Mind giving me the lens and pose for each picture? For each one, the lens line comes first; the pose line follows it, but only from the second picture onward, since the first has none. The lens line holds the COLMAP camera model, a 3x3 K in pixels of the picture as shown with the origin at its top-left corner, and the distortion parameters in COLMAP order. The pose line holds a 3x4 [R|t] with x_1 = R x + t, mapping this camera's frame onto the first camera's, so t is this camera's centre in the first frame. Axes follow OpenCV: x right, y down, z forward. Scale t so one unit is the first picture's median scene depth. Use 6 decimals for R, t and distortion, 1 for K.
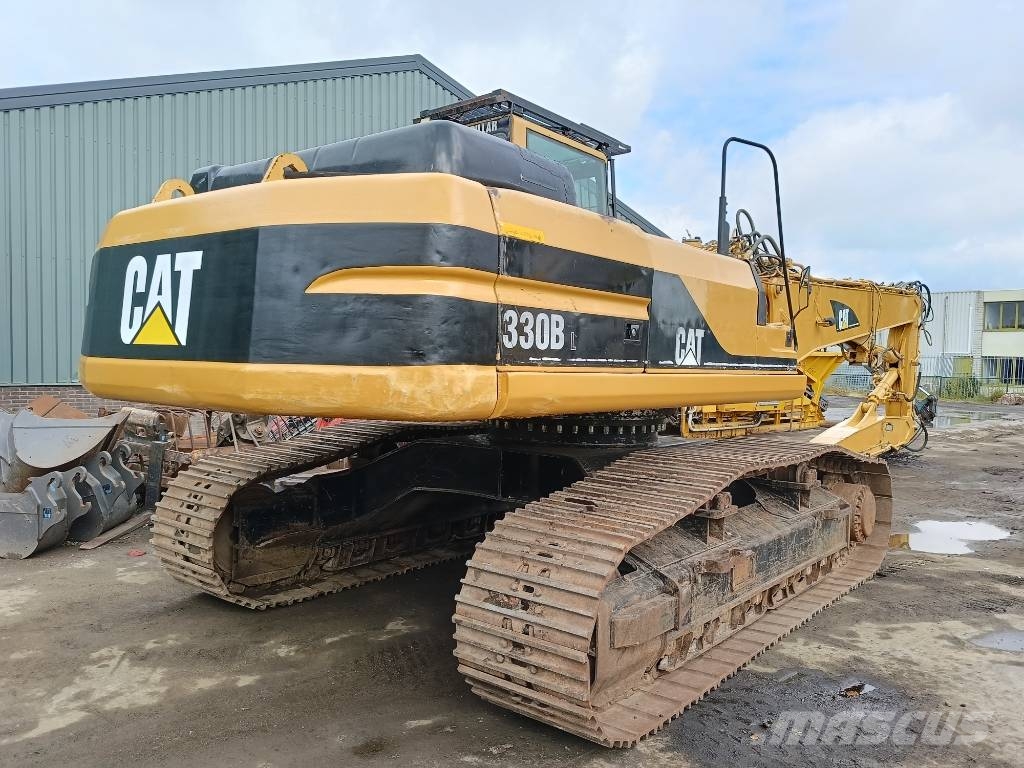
lens RADIAL K [[790.7, 0, 517.2], [0, 790.7, 382.1], [0, 0, 1]] dist [0.078538, -0.108217]
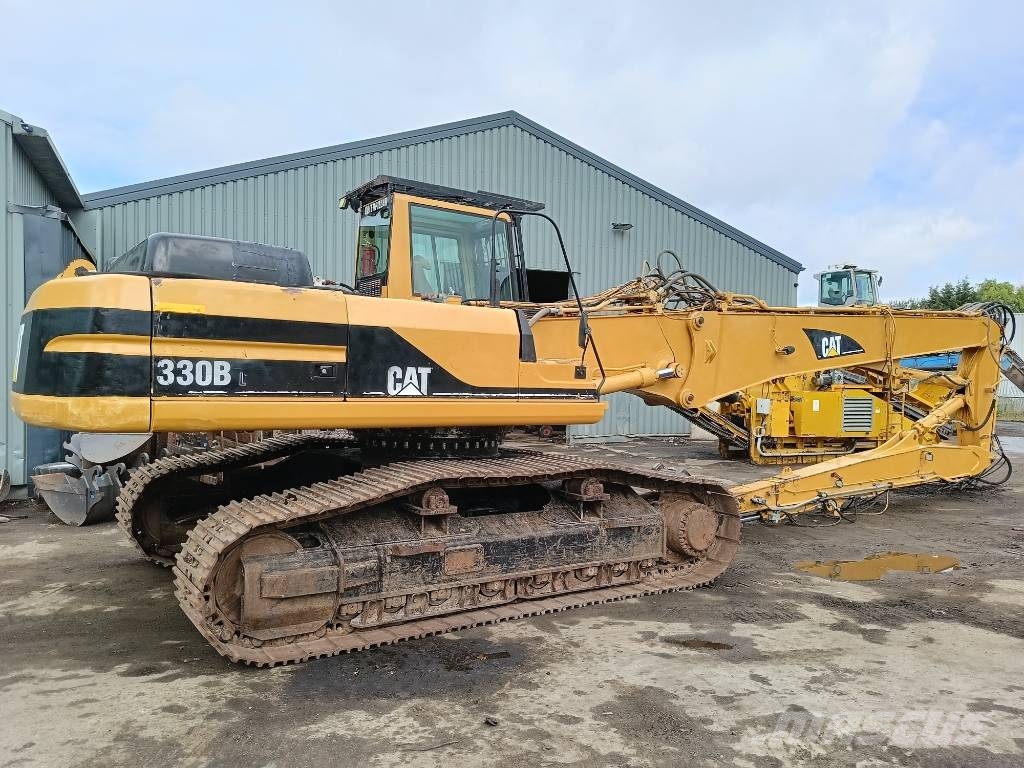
lens RADIAL K [[785.0, 0, 509.3], [0, 785.0, 382.5], [0, 0, 1]] dist [0.077259, -0.113284]
pose [[0.953359, 0.003145, -0.301821, 0.769229], [-0.010535, 0.999683, -0.022859, -0.014575], [0.301654, 0.024973, 0.953090, -0.170107]]
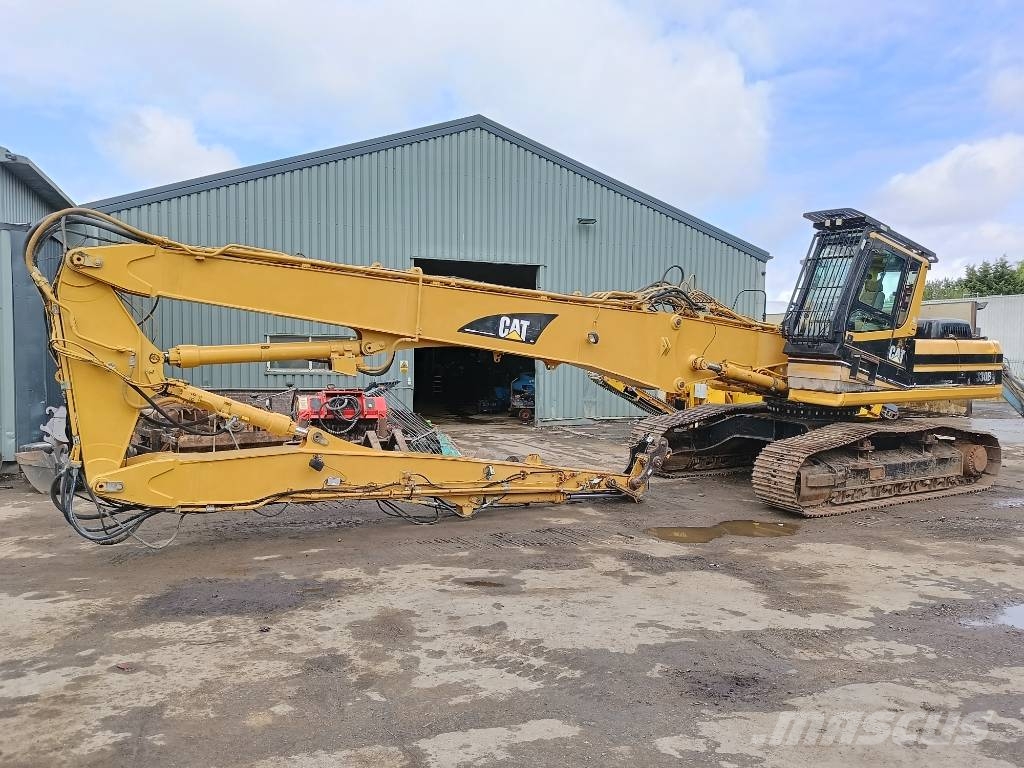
lens RADIAL K [[785.0, 0, 509.3], [0, 785.0, 382.5], [0, 0, 1]] dist [0.077259, -0.113284]
pose [[0.933153, 0.005642, -0.359435, 1.285502], [-0.006050, 0.999982, -0.000012, -0.034758], [0.359428, 0.002186, 0.933170, -0.323650]]
